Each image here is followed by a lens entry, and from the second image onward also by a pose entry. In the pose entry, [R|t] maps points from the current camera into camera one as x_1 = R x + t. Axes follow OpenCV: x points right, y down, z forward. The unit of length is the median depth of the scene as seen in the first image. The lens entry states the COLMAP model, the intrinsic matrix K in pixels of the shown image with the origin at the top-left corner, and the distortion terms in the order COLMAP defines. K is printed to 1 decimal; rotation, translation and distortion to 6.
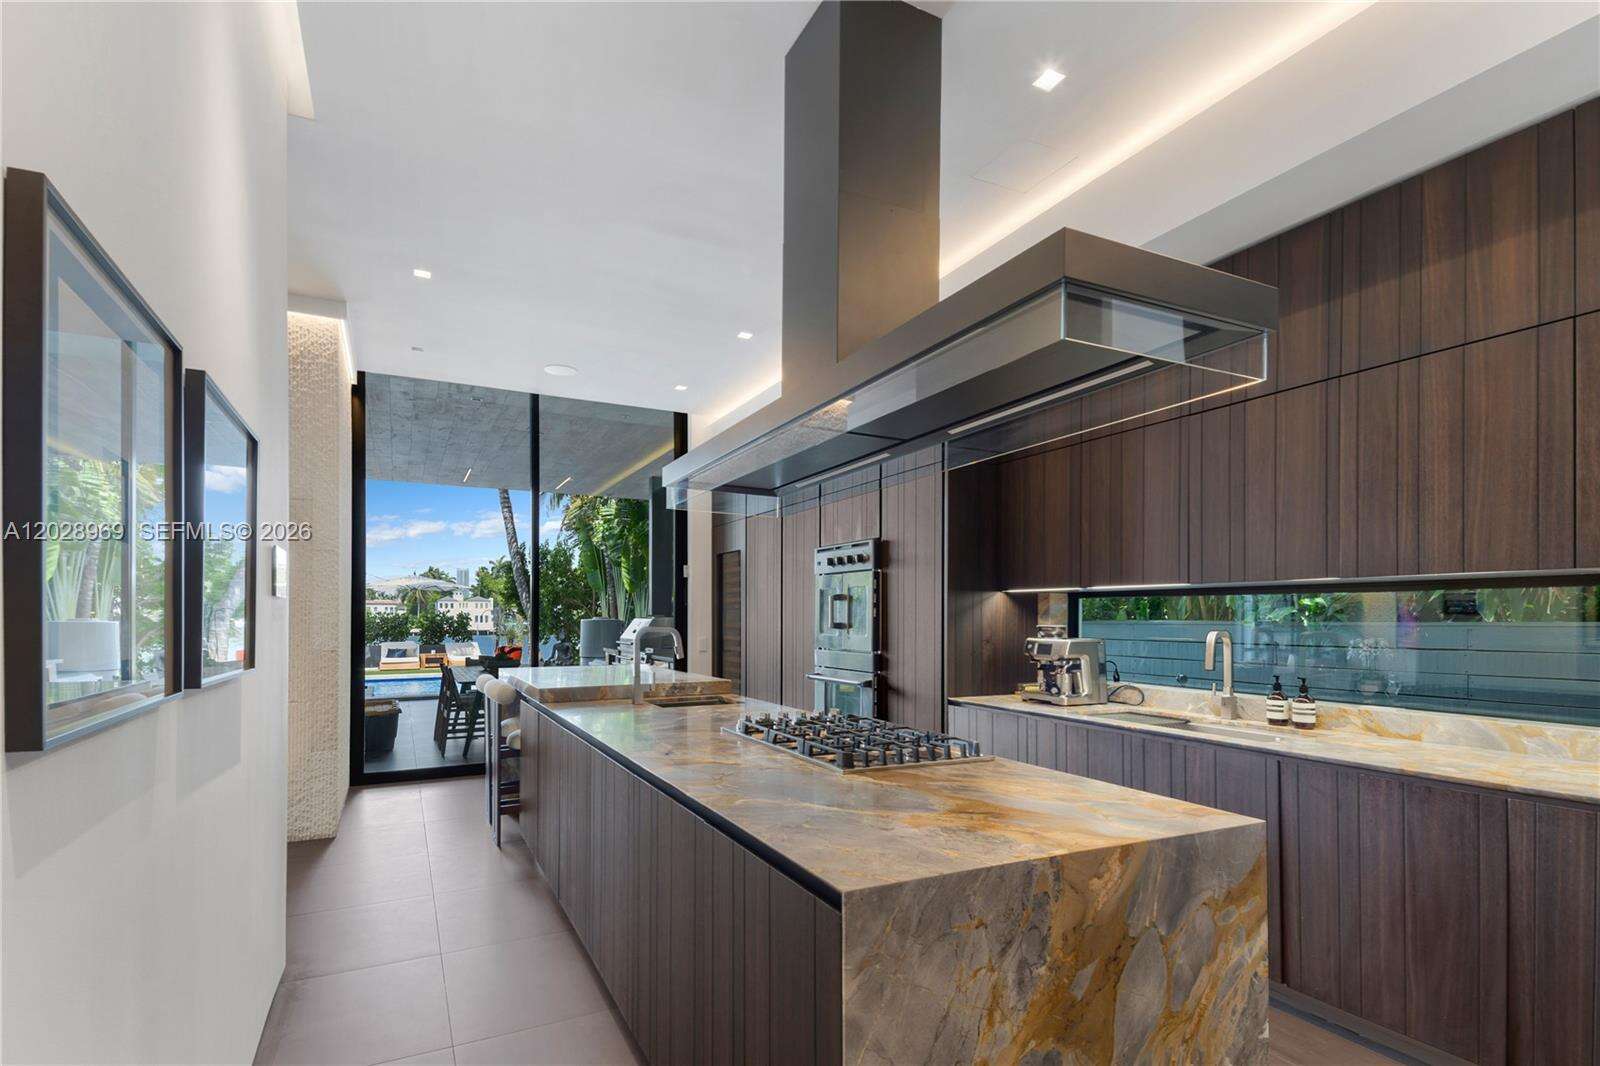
lens RADIAL K [[798.1, 0, 798.0], [0, 798.1, 590.4], [0, 0, 1]] dist [0.048288, 0.000569]
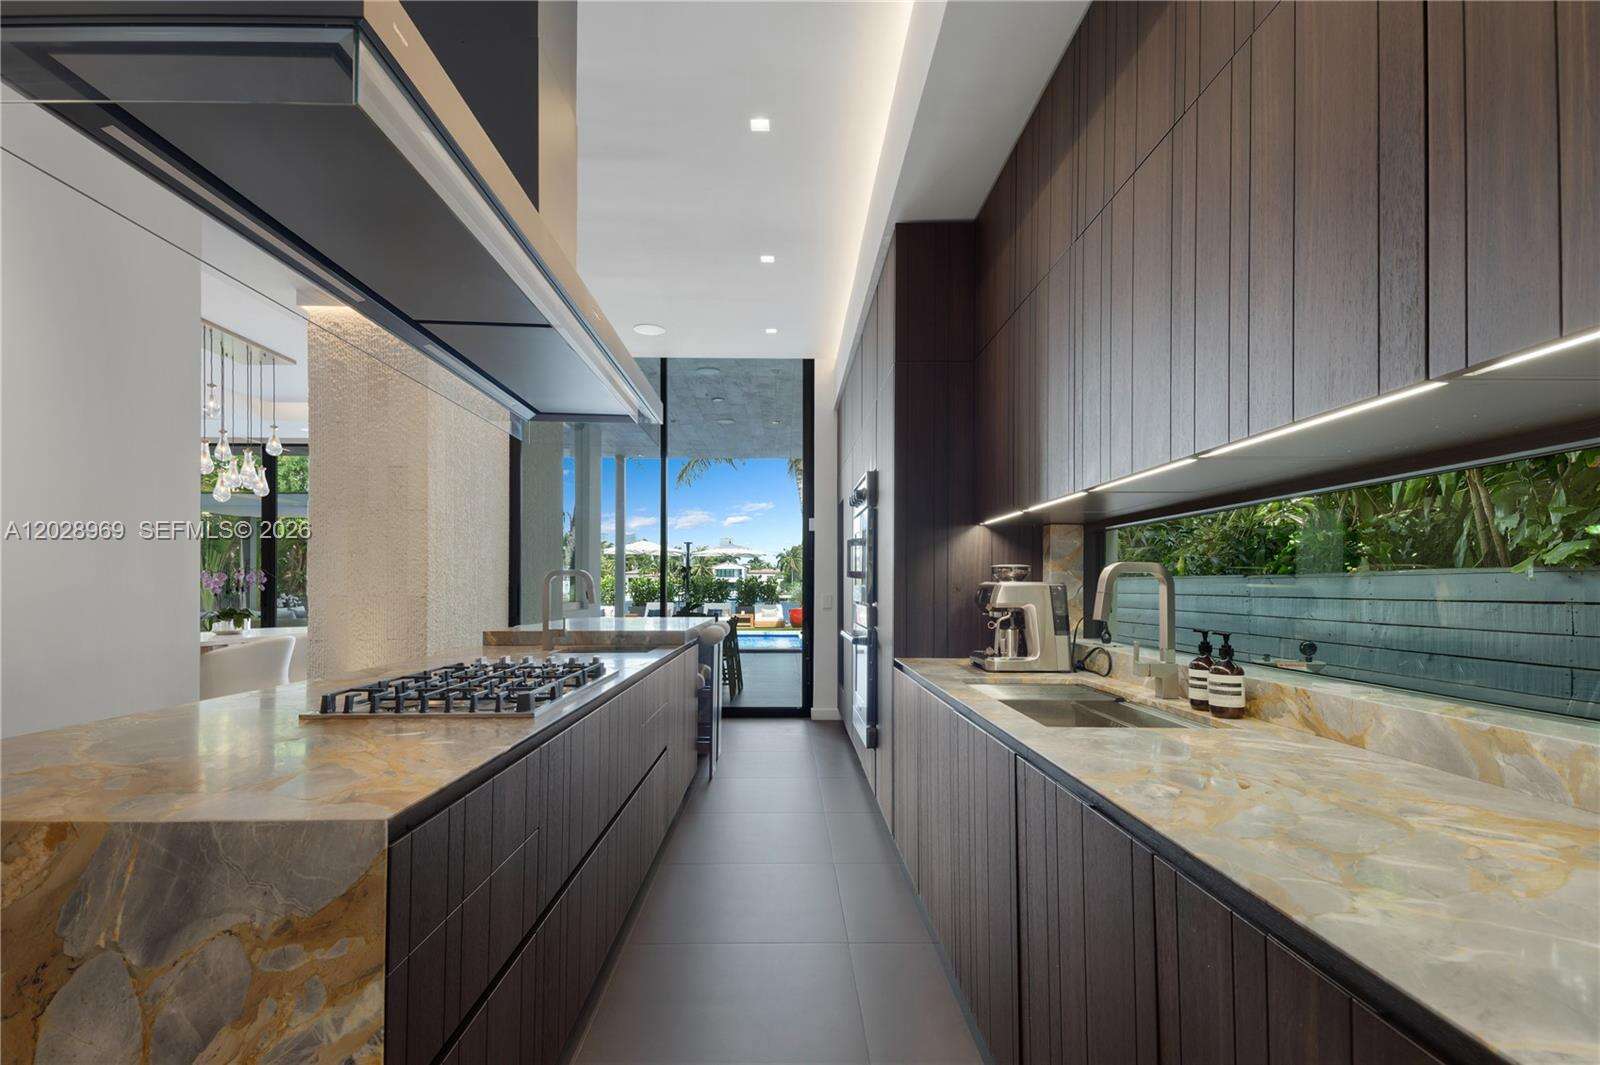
lens RADIAL K [[805.4, 0, 775.3], [0, 805.4, 542.9], [0, 0, 1]] dist [0.048364, -0.031906]
pose [[0.893187, -0.024307, -0.449027, 0.425155], [0.015880, 0.999620, -0.022525, 0.034394], [0.449404, 0.012989, 0.893234, 0.216996]]
